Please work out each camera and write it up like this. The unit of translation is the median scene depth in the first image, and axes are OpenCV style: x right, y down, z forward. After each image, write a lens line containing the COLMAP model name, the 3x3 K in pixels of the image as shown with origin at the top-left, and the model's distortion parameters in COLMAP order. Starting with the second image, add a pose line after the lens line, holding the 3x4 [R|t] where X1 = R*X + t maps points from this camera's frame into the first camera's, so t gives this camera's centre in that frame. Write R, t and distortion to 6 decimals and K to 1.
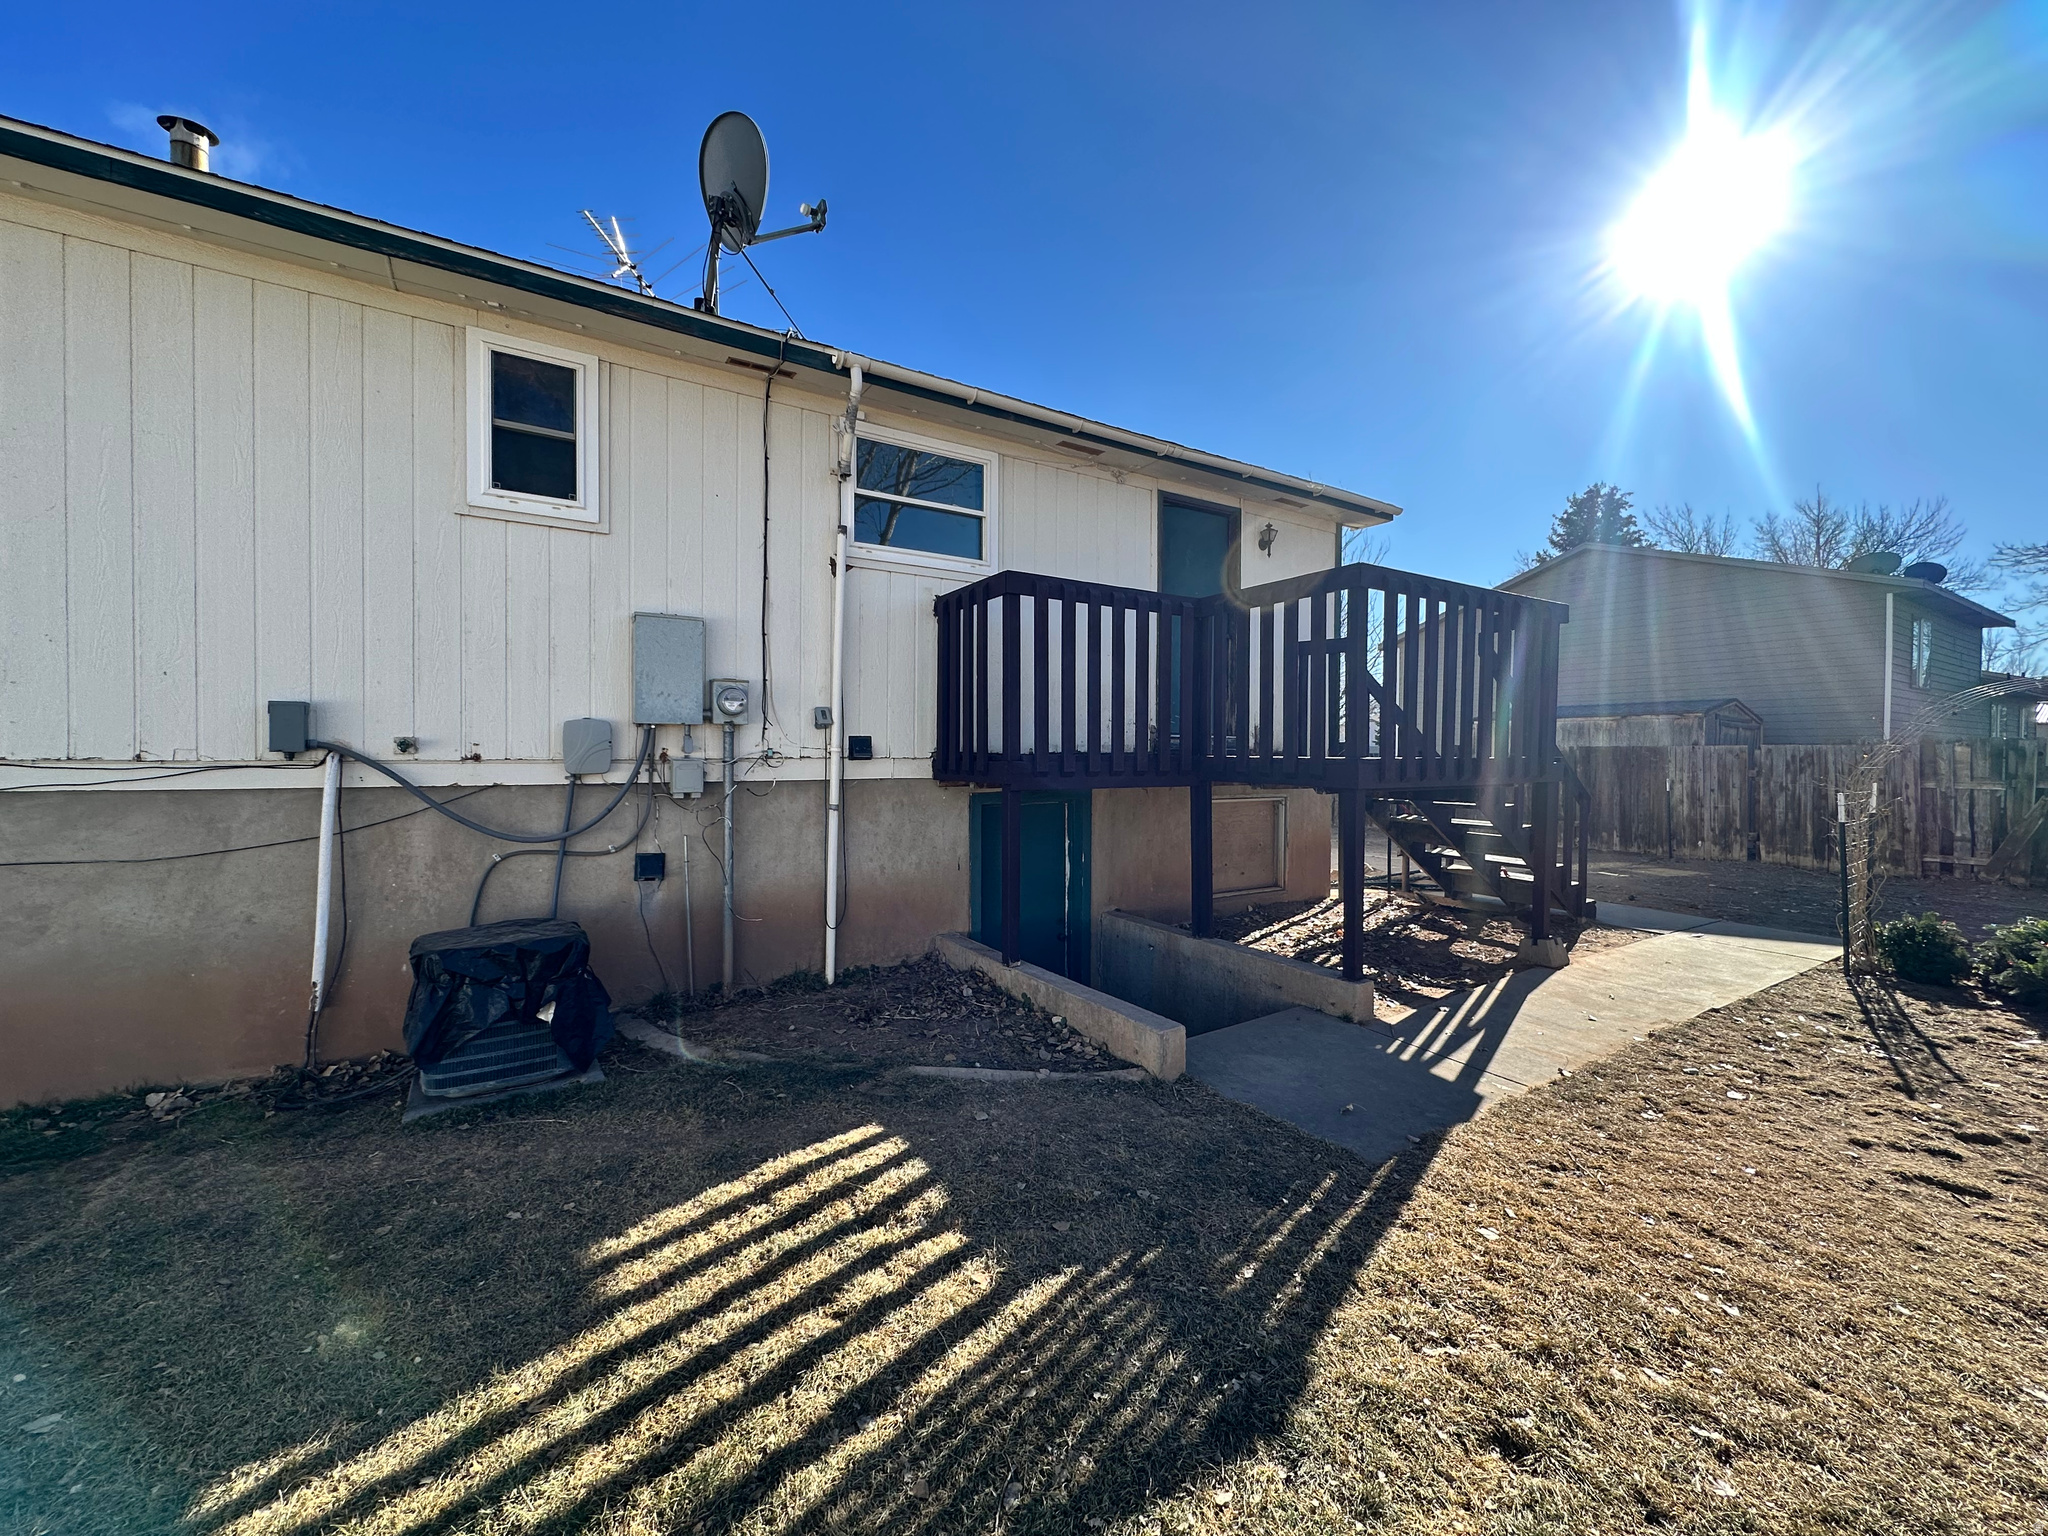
lens RADIAL K [[820.1, 0, 1011.9], [0, 820.1, 766.9], [0, 0, 1]] dist [-0.003696, 0.000767]
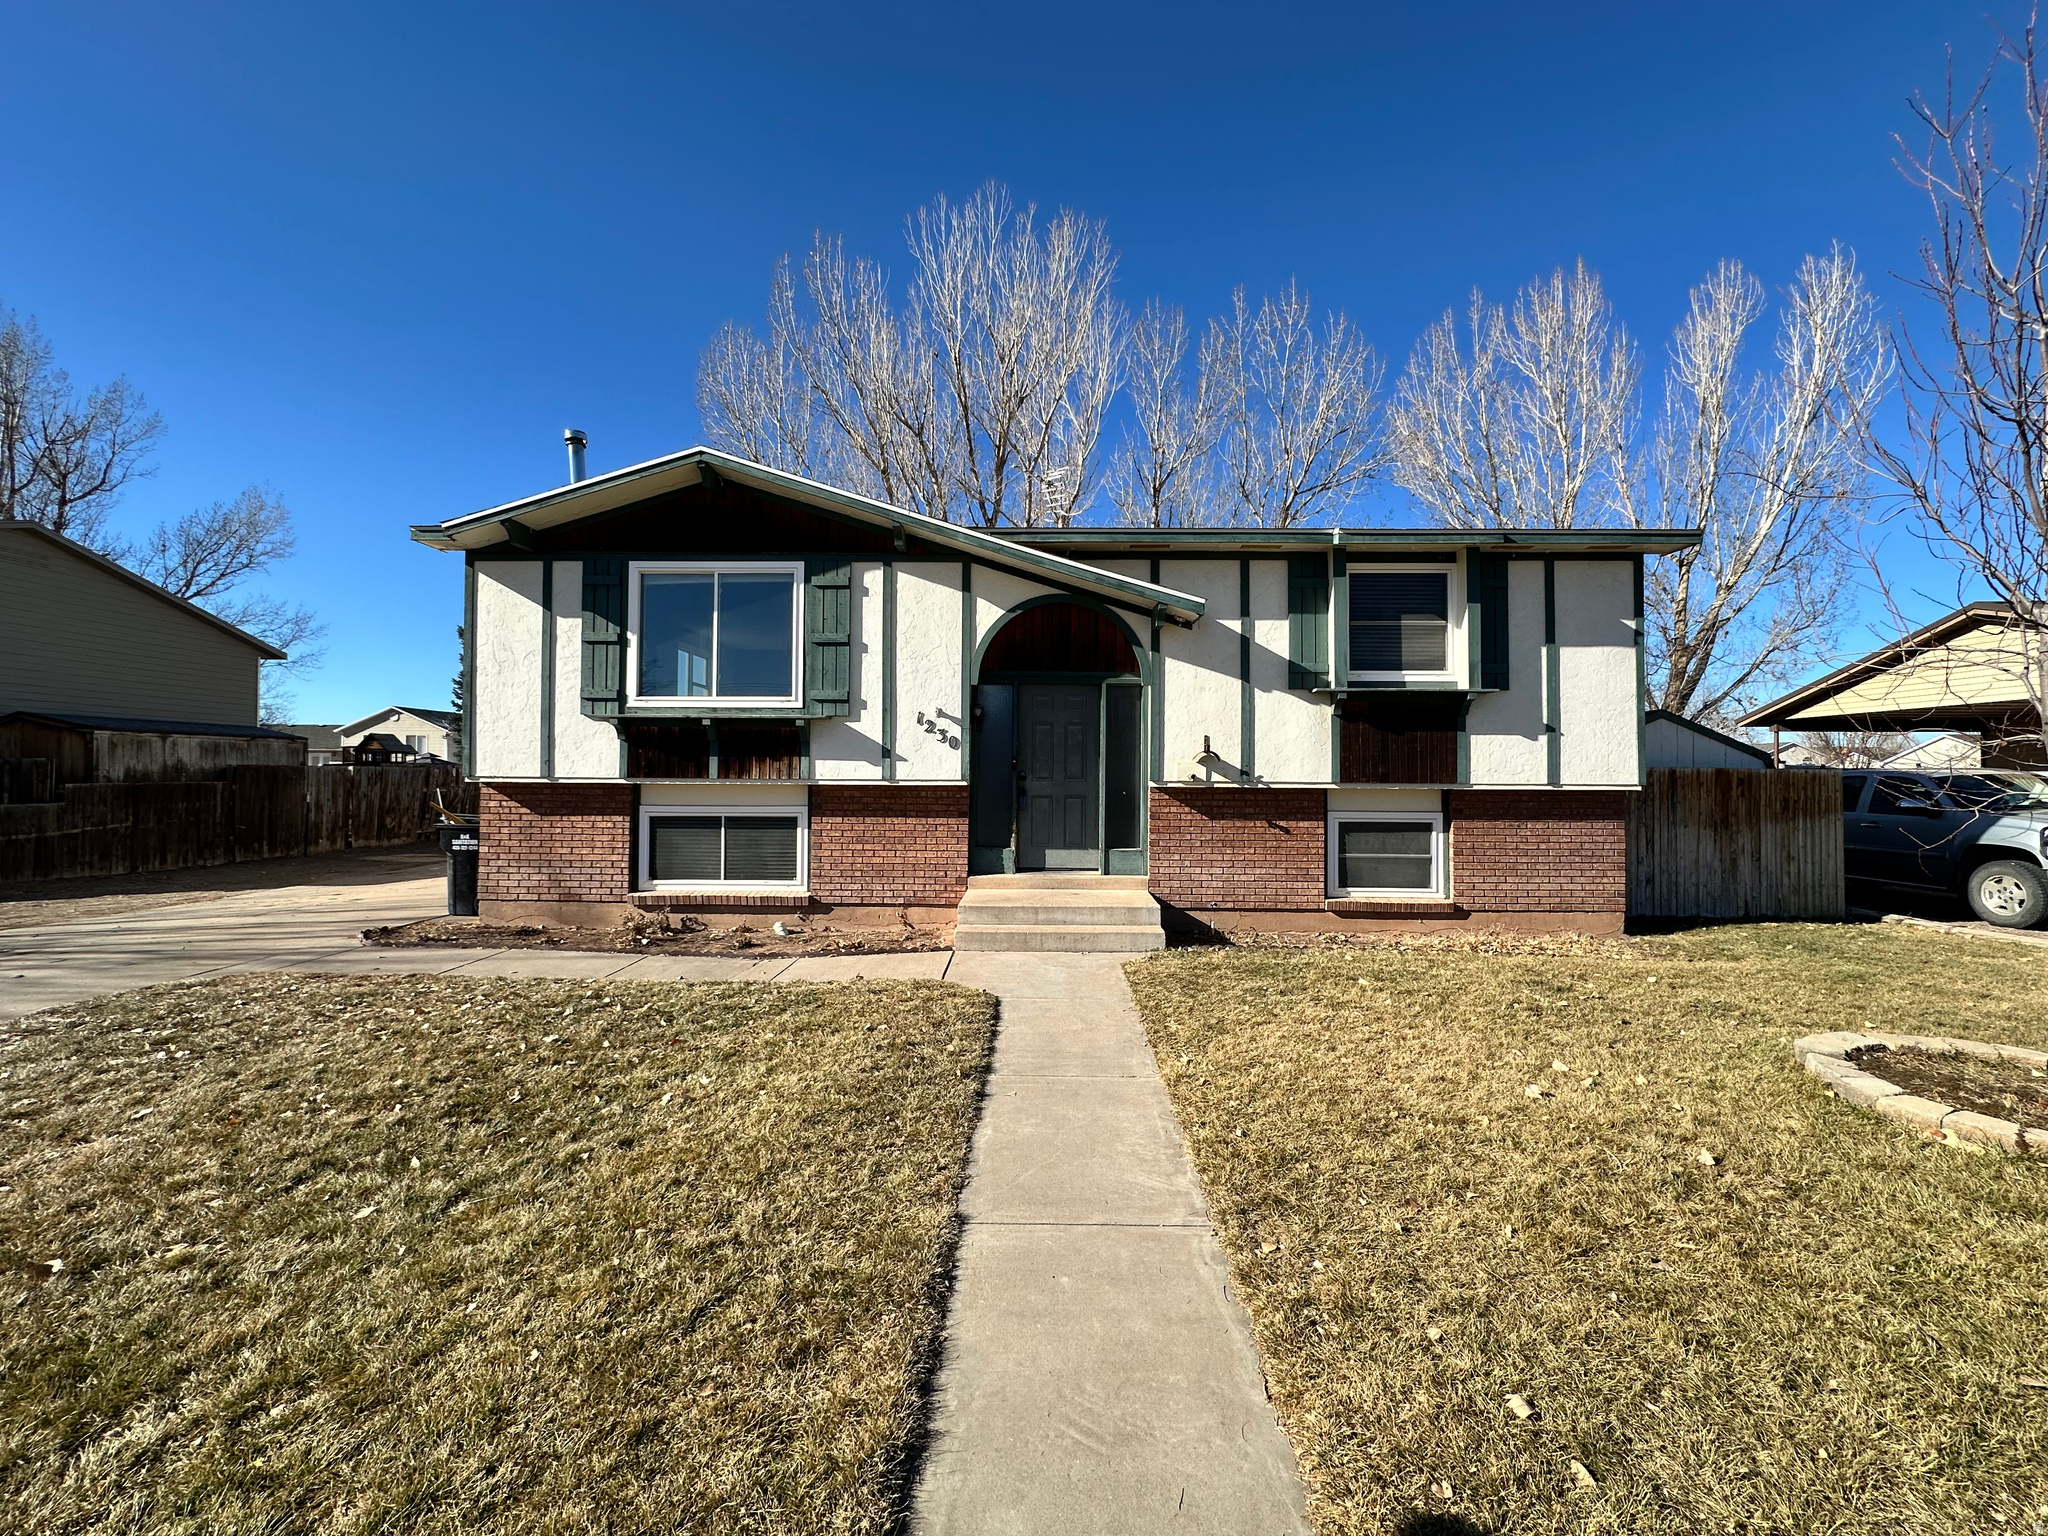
lens RADIAL K [[820.1, 0, 1025.7], [0, 820.1, 765.7], [0, 0, 1]] dist [-0.003696, 0.000767]
pose [[-0.826731, 0.000358, 0.562598, -1.606742], [0.002699, 0.999991, 0.003329, -0.054573], [-0.562592, 0.004271, -0.826724, 2.835808]]
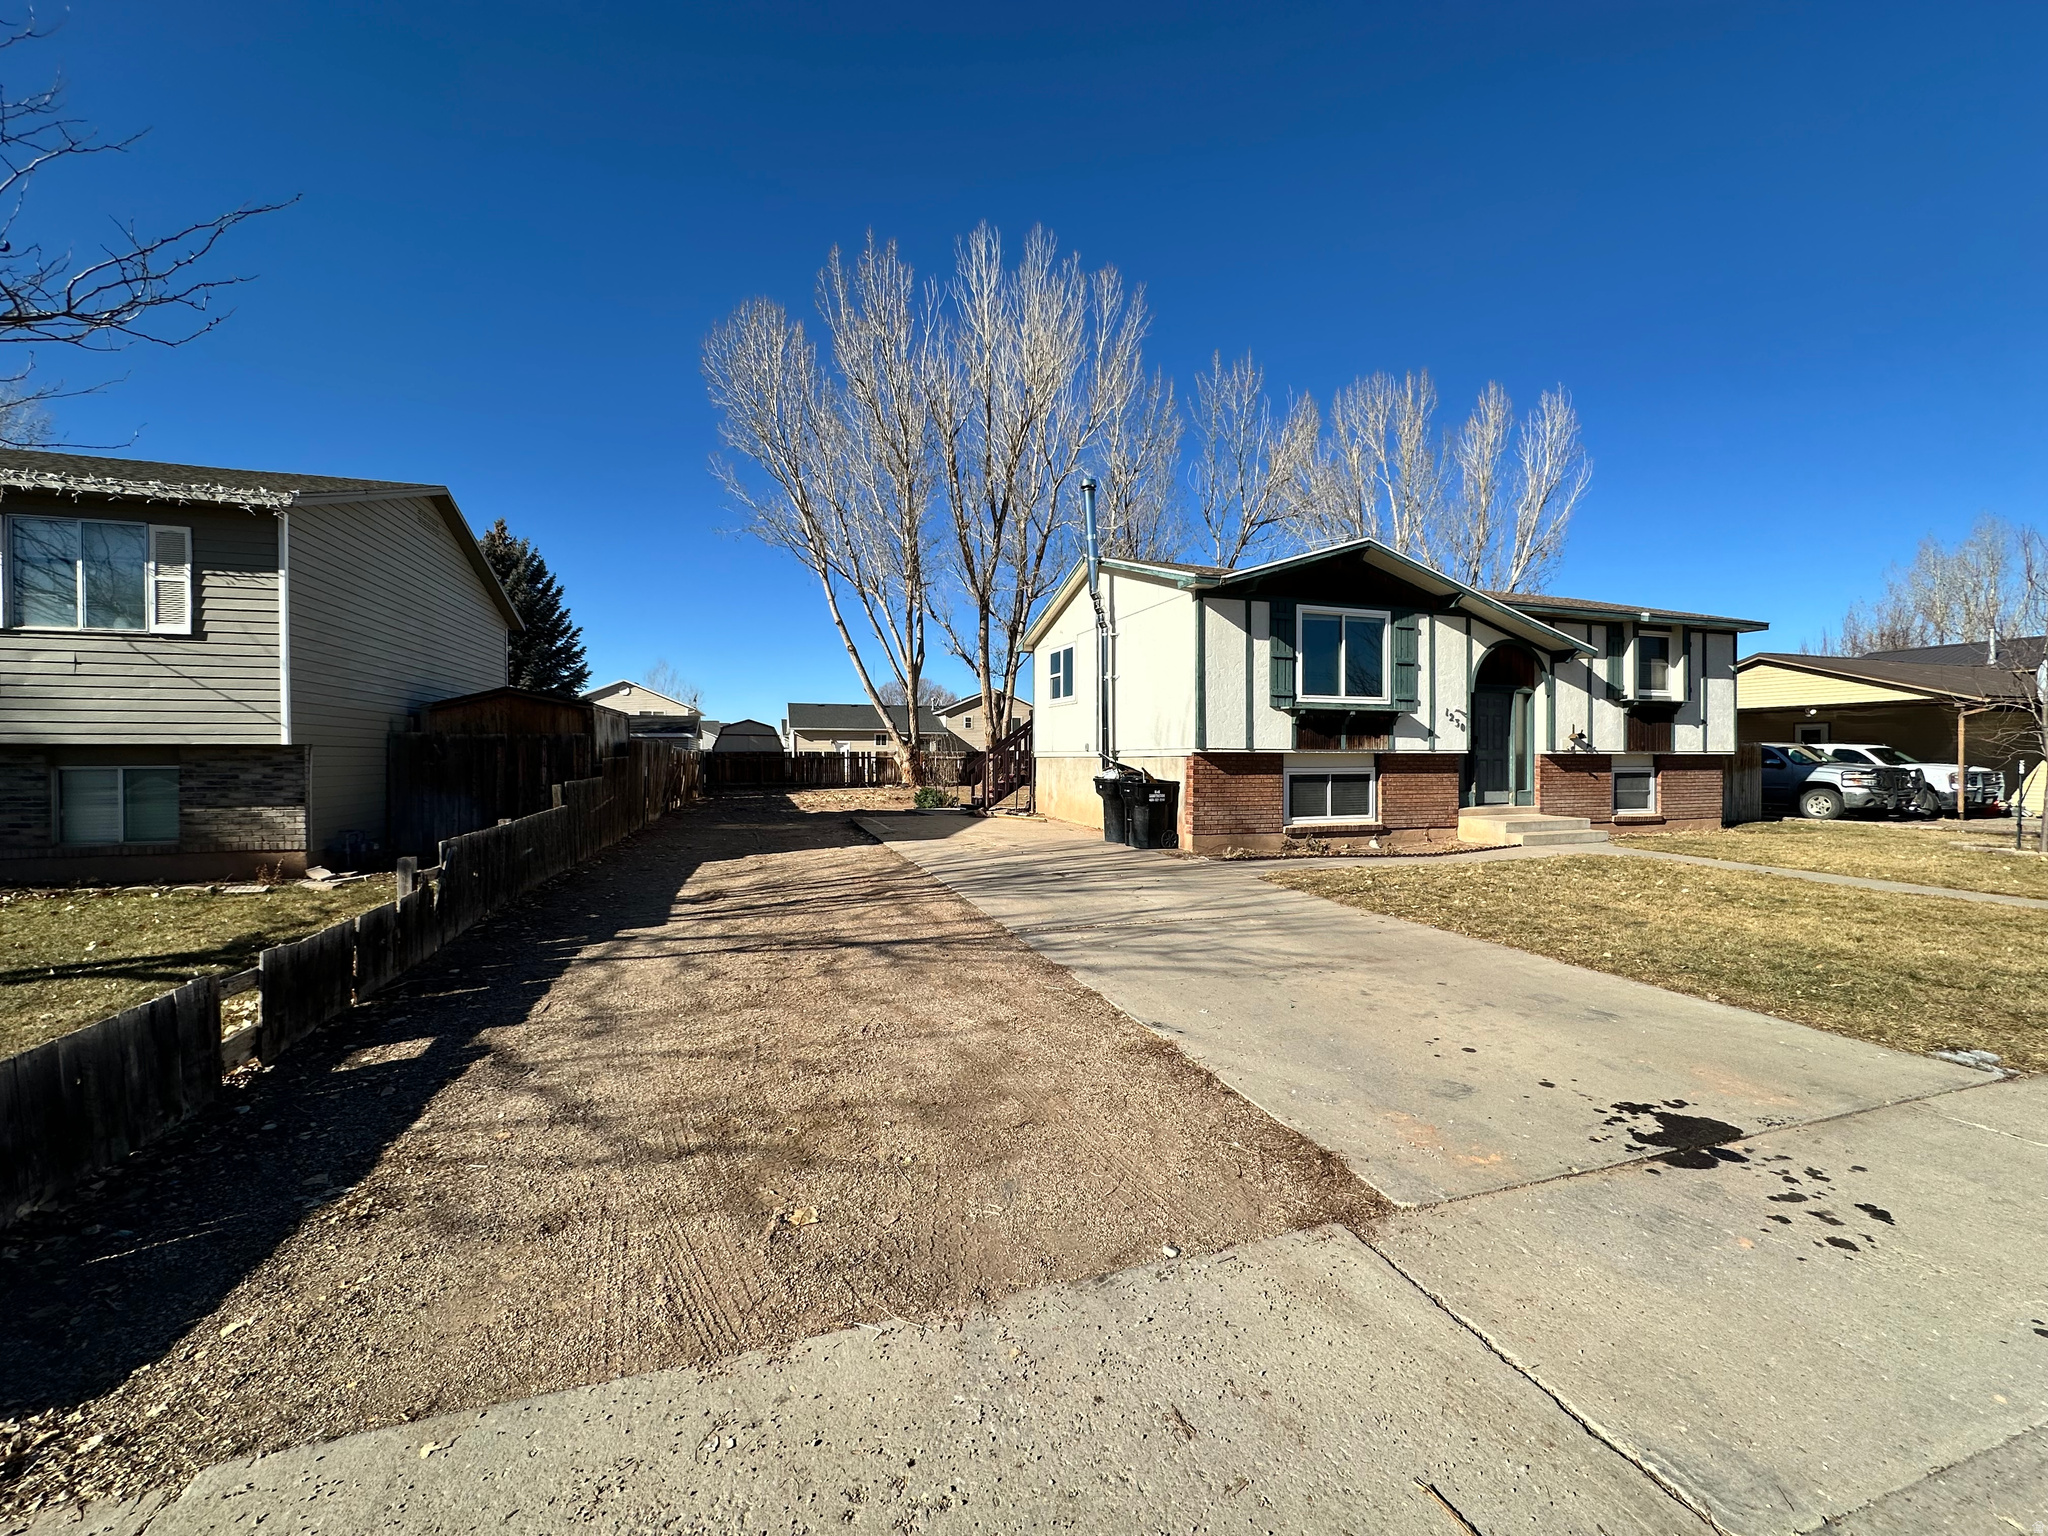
lens RADIAL K [[820.1, 0, 1027.1], [0, 820.1, 765.7], [0, 0, 1]] dist [-0.003696, 0.000767]
pose [[-0.969441, -0.007057, 0.245224, -0.178510], [0.000995, 0.999465, 0.032695, -0.057836], [-0.245323, 0.031939, -0.968915, 4.204938]]
